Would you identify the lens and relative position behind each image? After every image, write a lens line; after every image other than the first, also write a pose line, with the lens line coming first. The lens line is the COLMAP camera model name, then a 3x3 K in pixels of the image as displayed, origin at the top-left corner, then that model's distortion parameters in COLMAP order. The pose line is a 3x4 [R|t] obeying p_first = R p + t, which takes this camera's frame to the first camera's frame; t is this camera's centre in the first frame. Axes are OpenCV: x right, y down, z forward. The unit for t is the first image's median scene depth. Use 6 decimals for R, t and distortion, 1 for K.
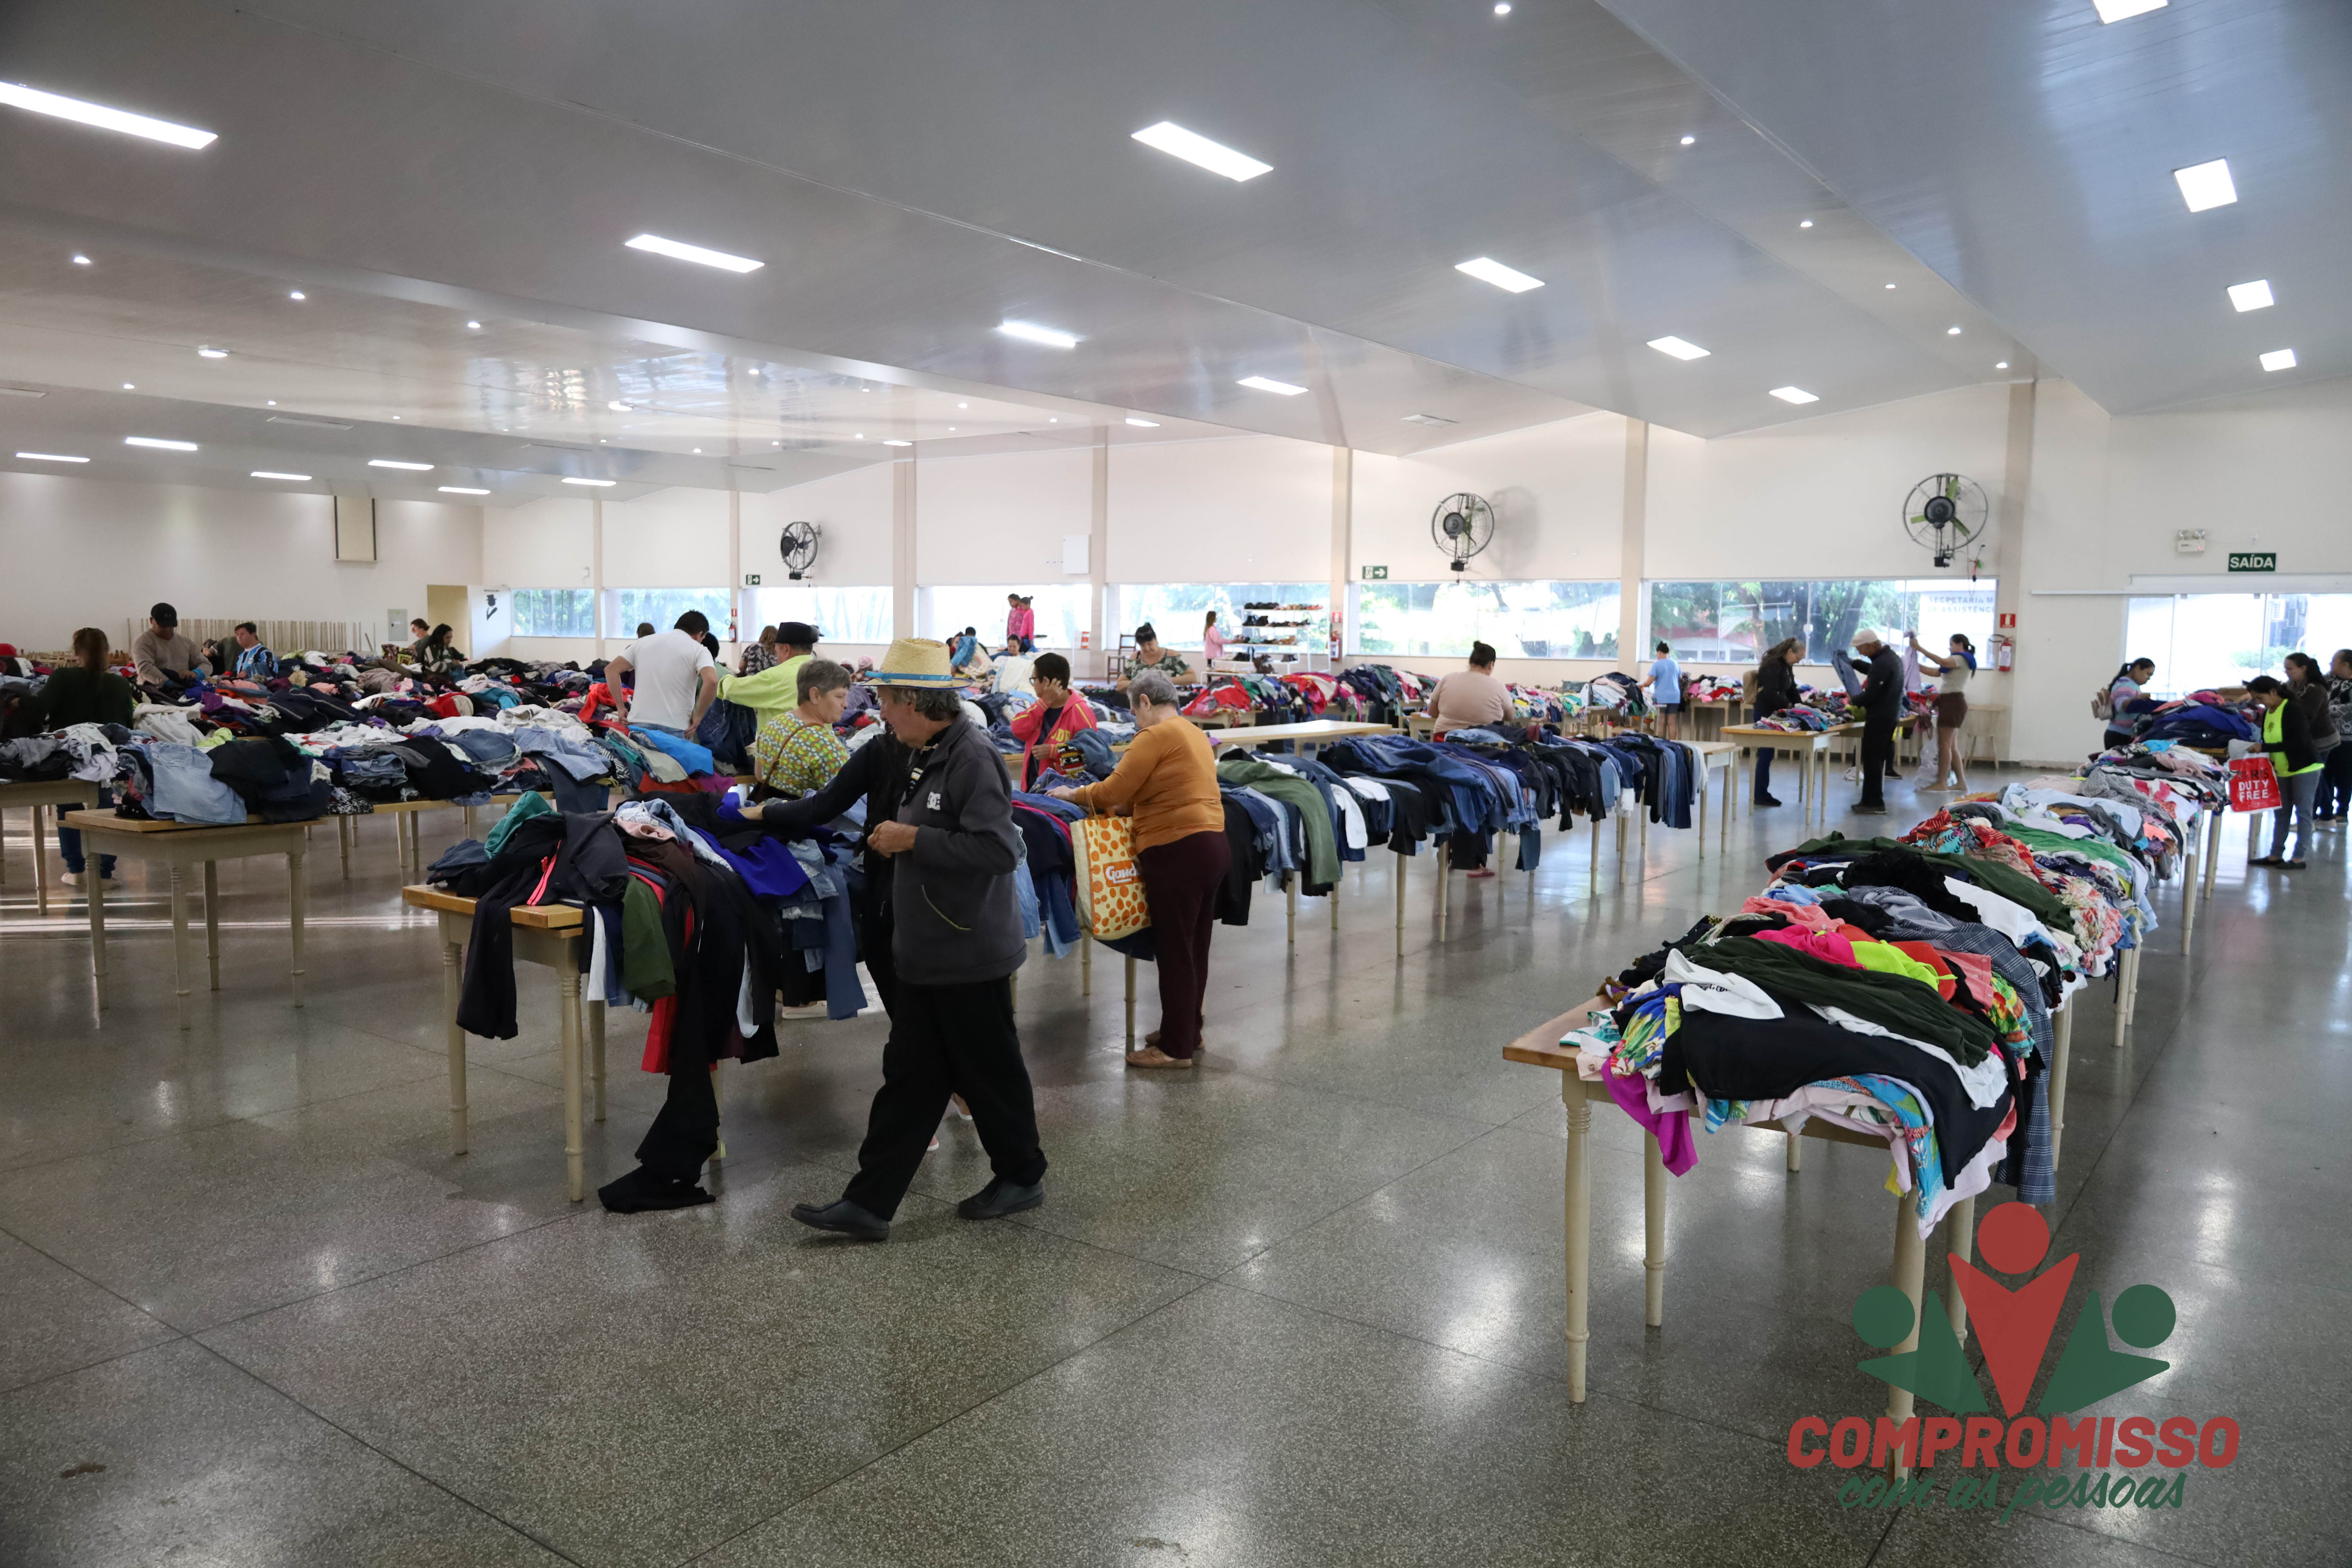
lens RADIAL K [[1647.0, 0, 1176.0], [0, 1647.0, 784.0], [0, 0, 1]] dist [0.007149, 0.001578]
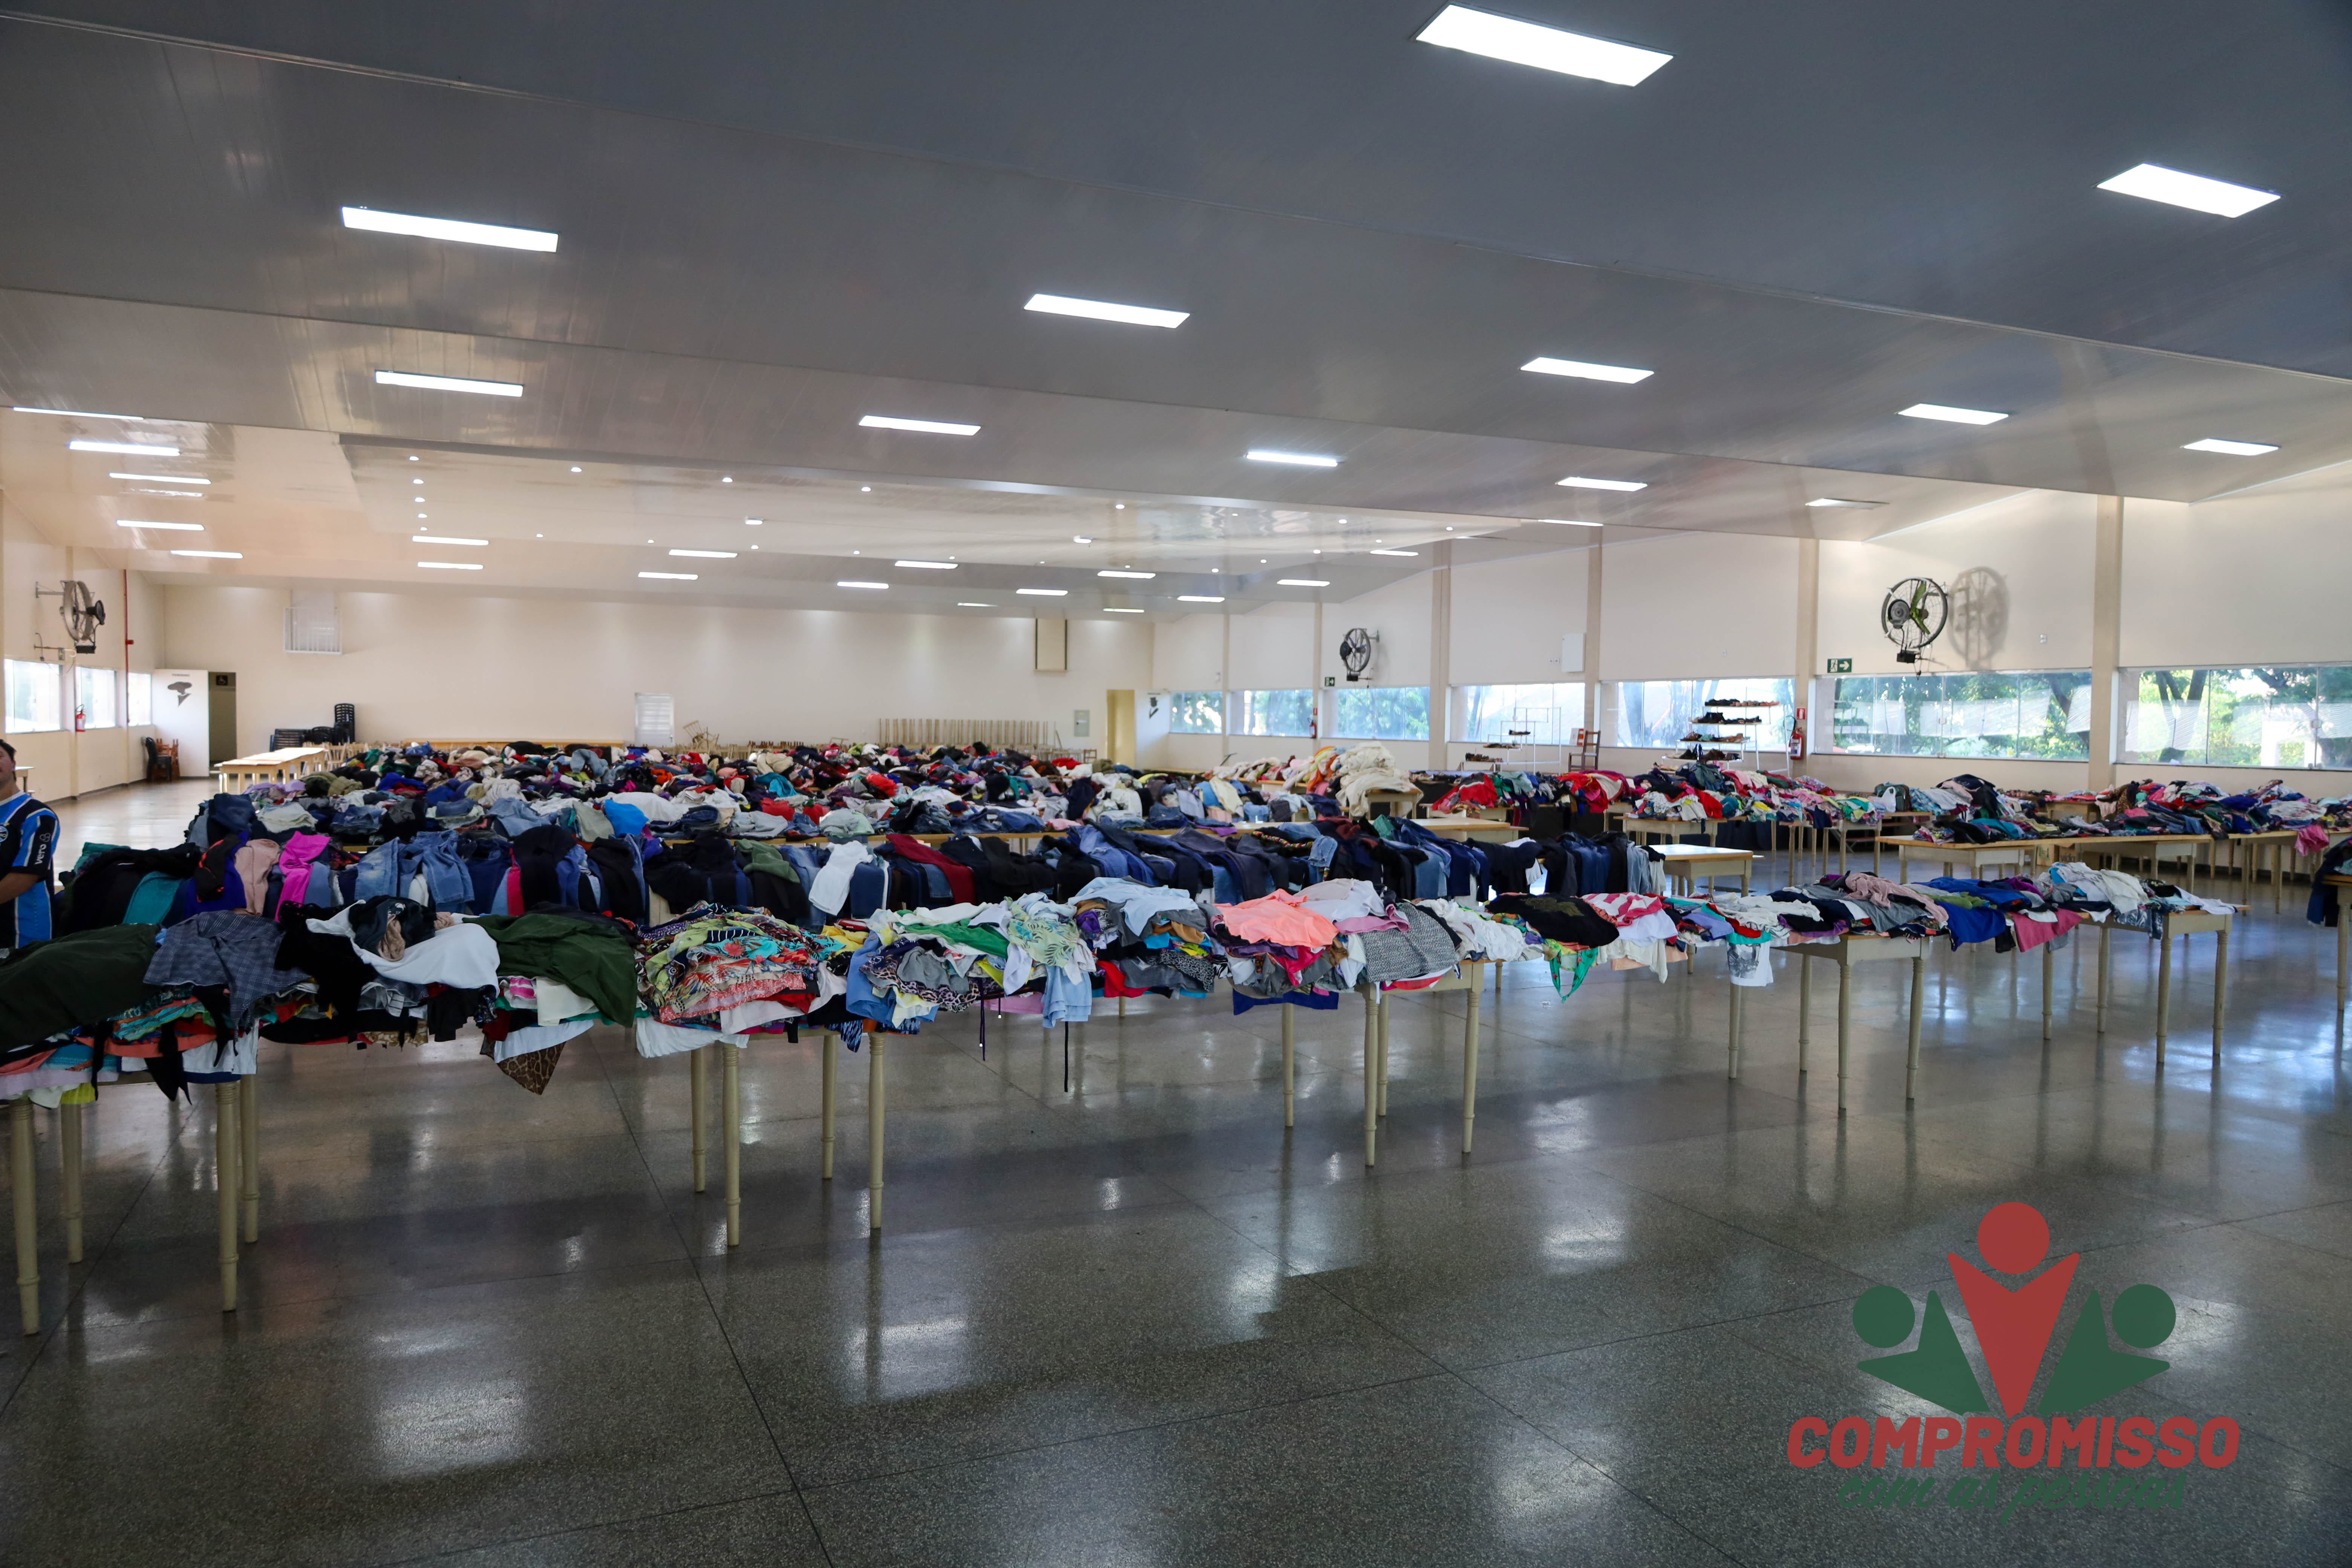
lens RADIAL K [[1647.0, 0, 1176.0], [0, 1647.0, 784.0], [0, 0, 1]] dist [0.007149, 0.001578]
pose [[0.853463, 0.017702, -0.520853, 0.284019], [-0.047604, 0.997893, -0.044088, -0.002621], [0.518975, 0.062422, 0.852507, 0.014135]]
